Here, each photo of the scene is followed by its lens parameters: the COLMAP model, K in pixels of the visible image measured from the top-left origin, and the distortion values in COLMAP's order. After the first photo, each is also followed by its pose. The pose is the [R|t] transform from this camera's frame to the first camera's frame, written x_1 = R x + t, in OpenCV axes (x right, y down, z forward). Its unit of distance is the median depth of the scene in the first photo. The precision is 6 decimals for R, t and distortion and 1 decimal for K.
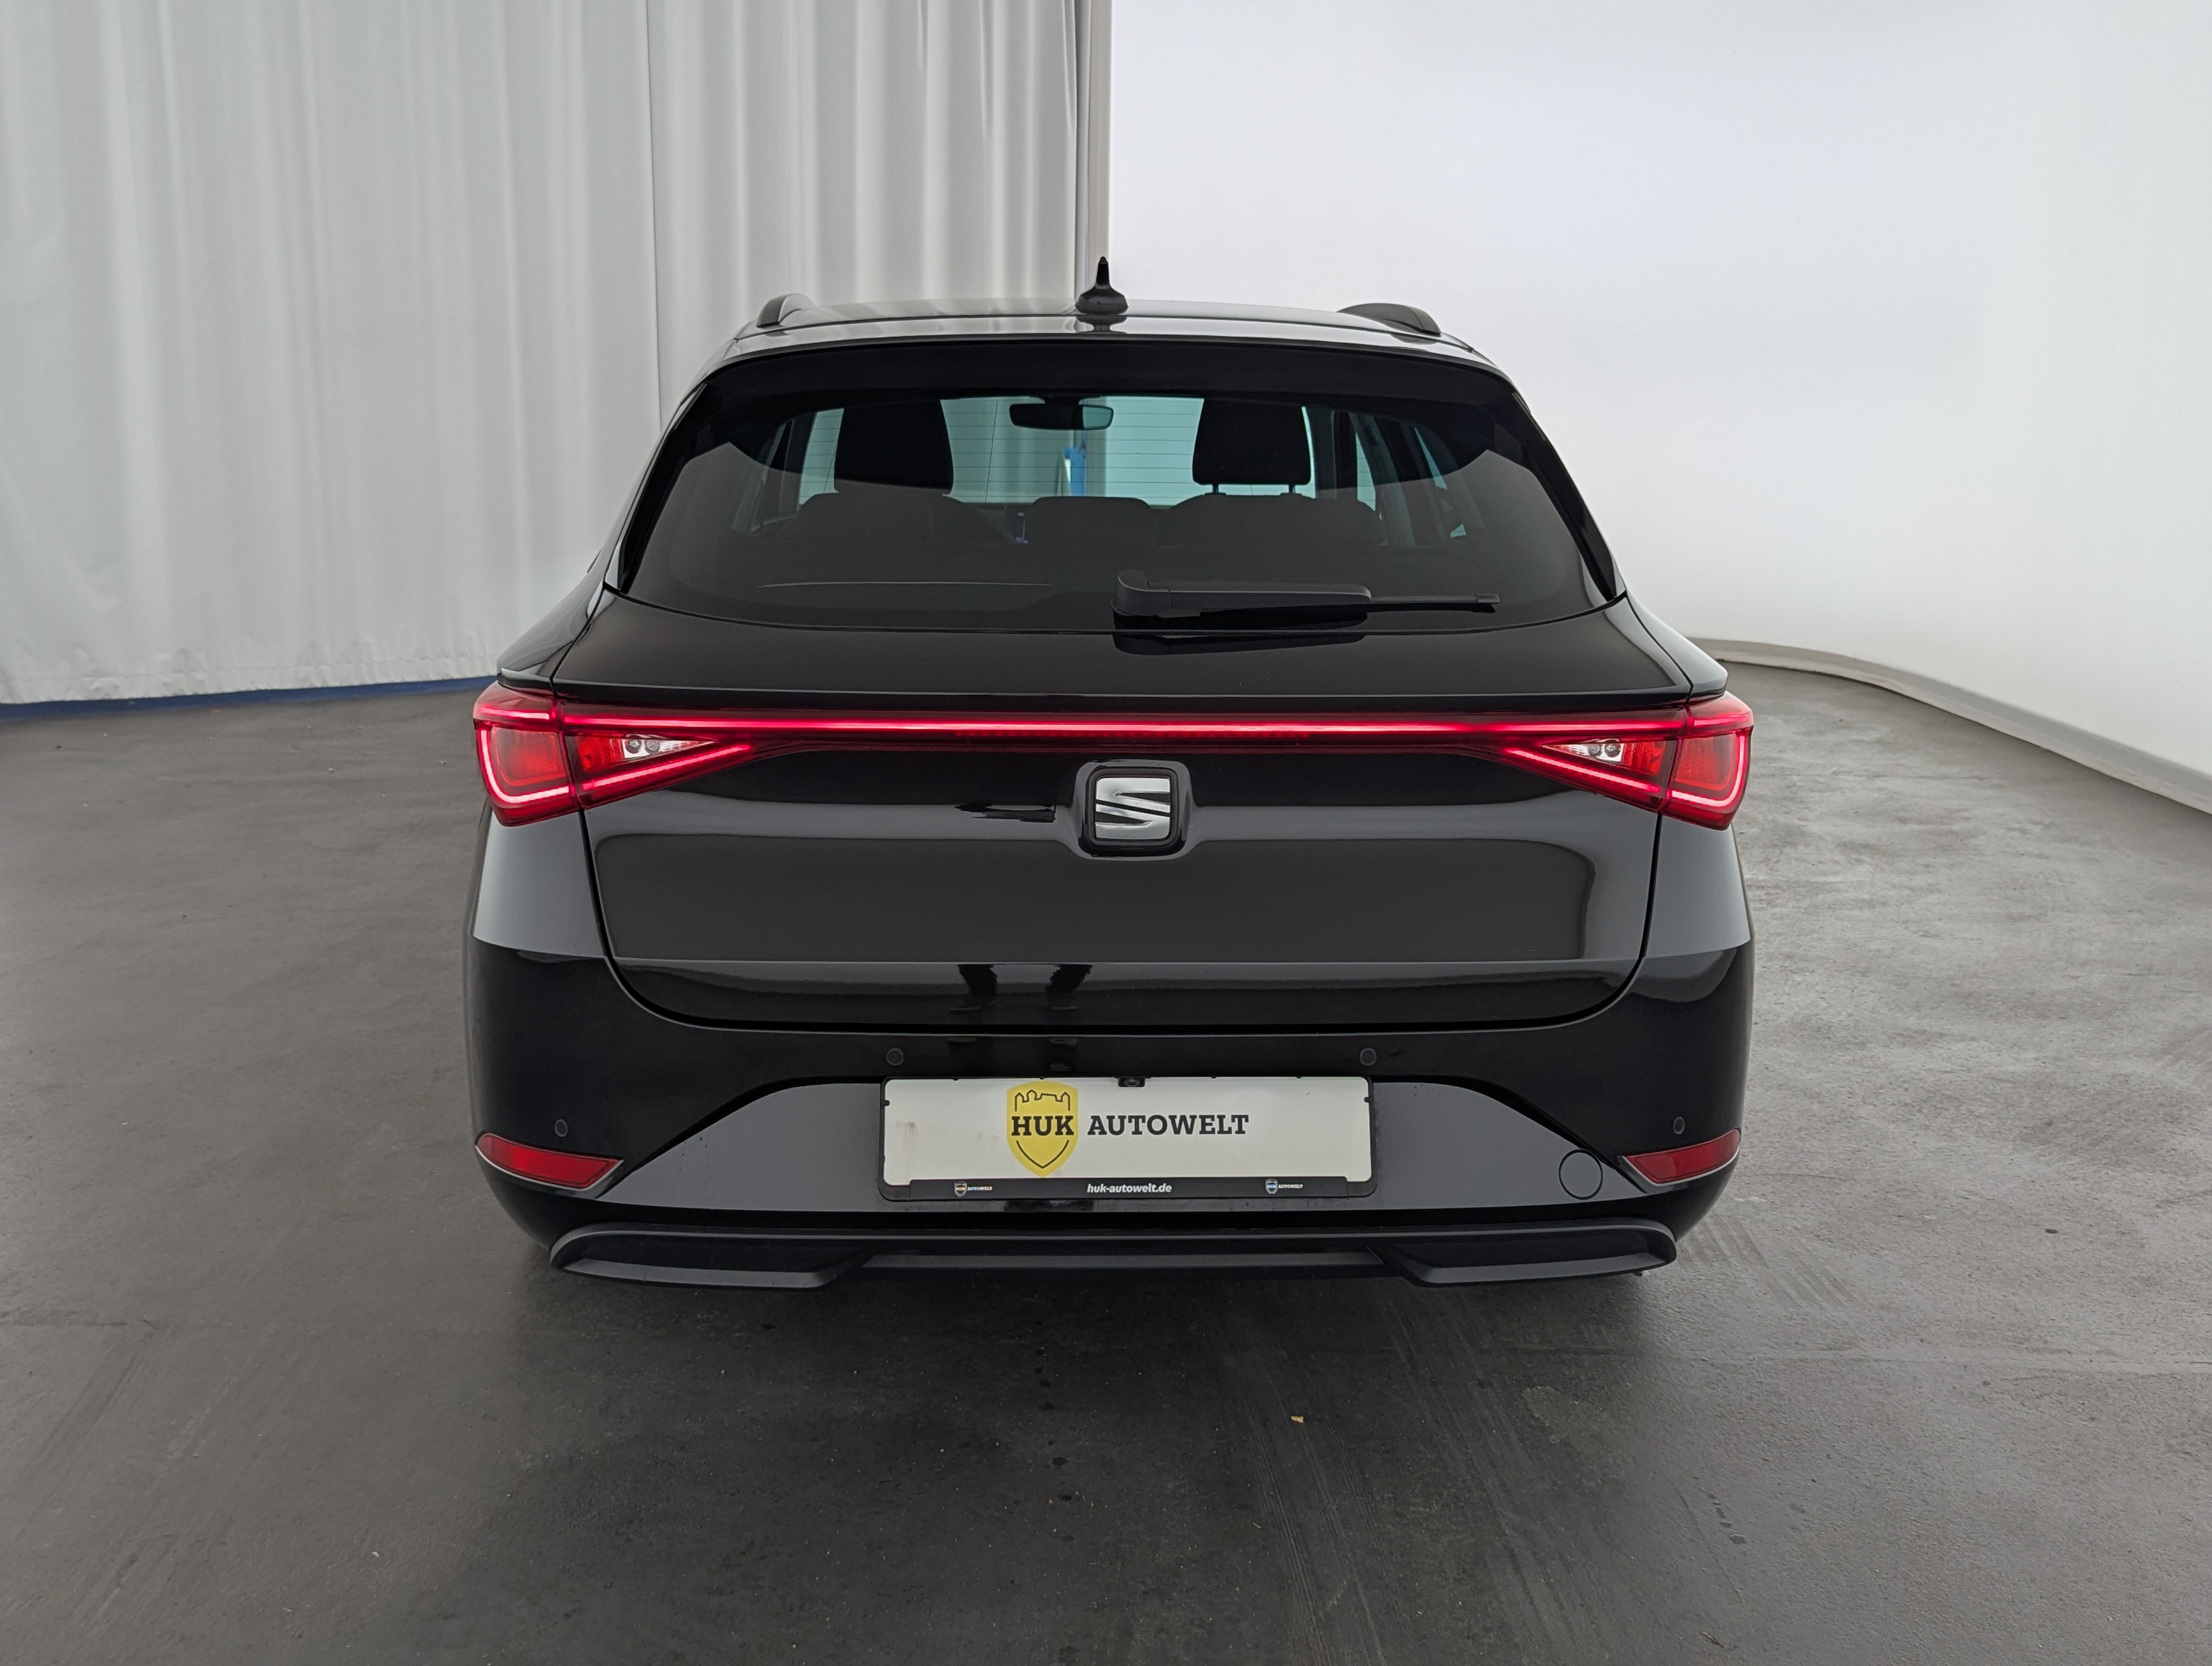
lens RADIAL K [[2034.6, 0, 1114.8], [0, 2034.6, 831.4], [0, 0, 1]] dist [0.029893, 0.000000]
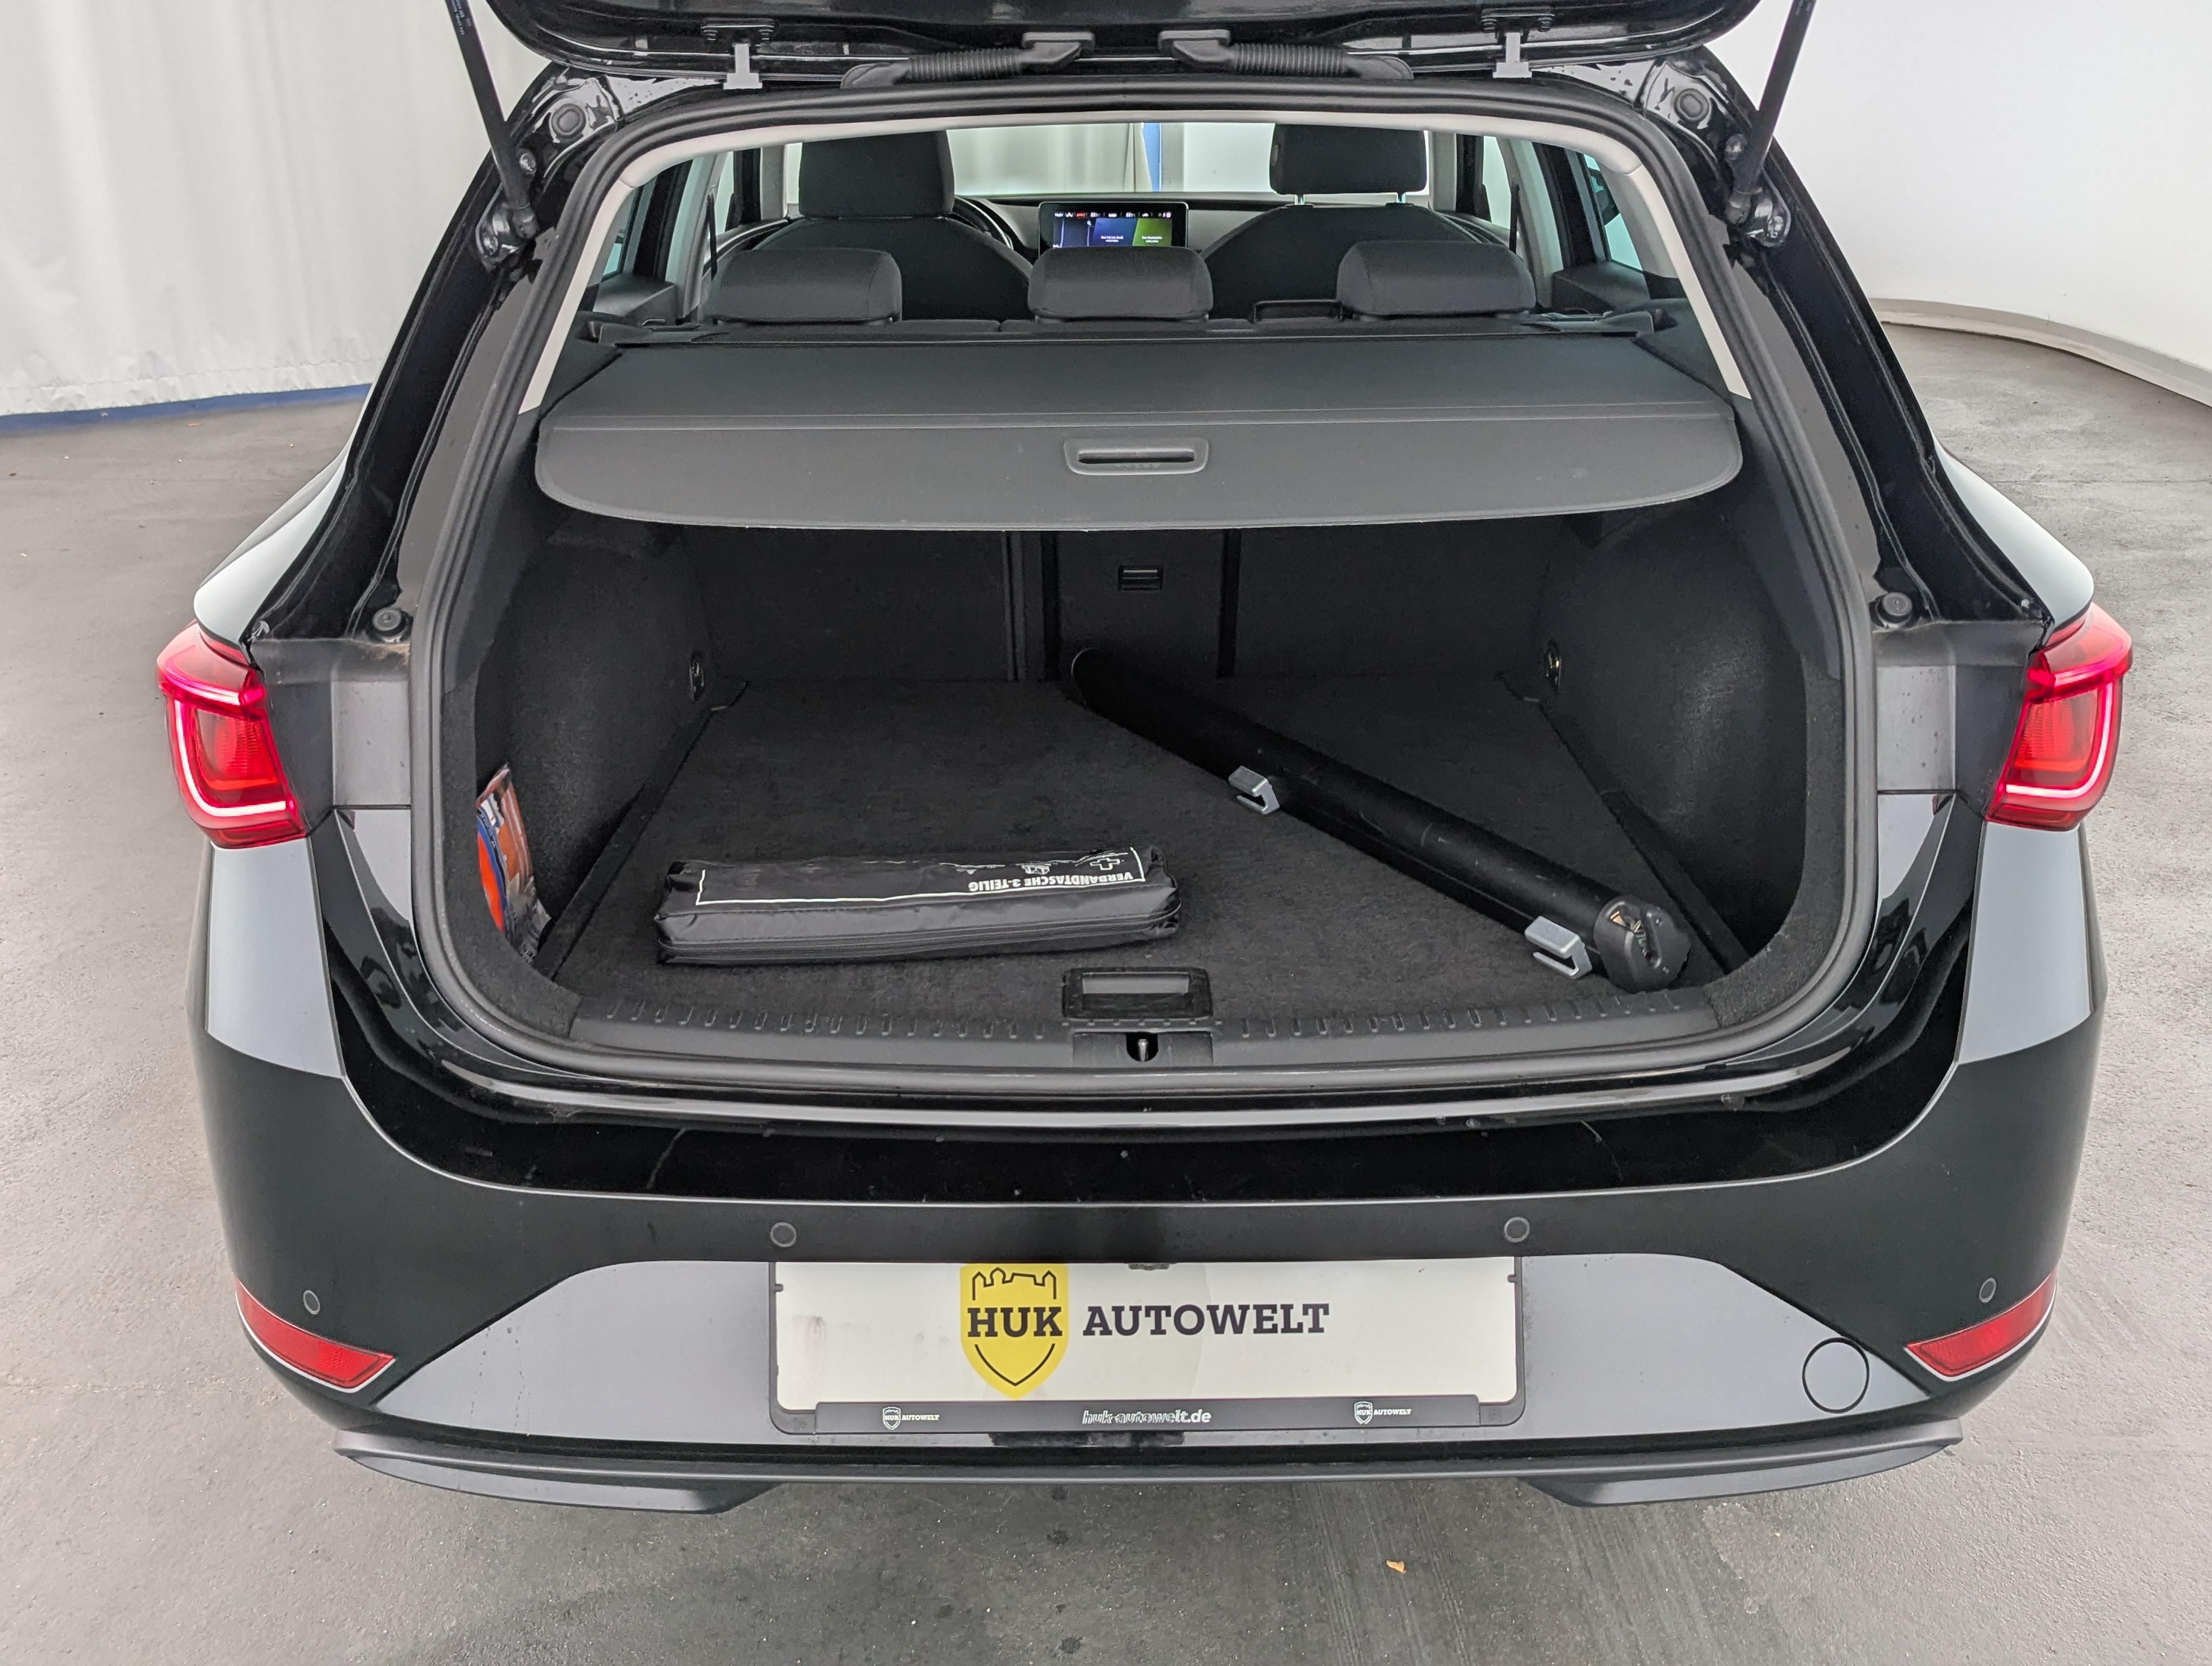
lens RADIAL K [[2034.6, 0, 1096.6], [0, 2034.6, 840.2], [0, 0, 1]] dist [0.029893, 0.000000]
pose [[0.998542, -0.005233, -0.053717, 0.026270], [0.014758, 0.983831, 0.178491, -0.121659], [0.051914, -0.179023, 0.982474, 0.368173]]
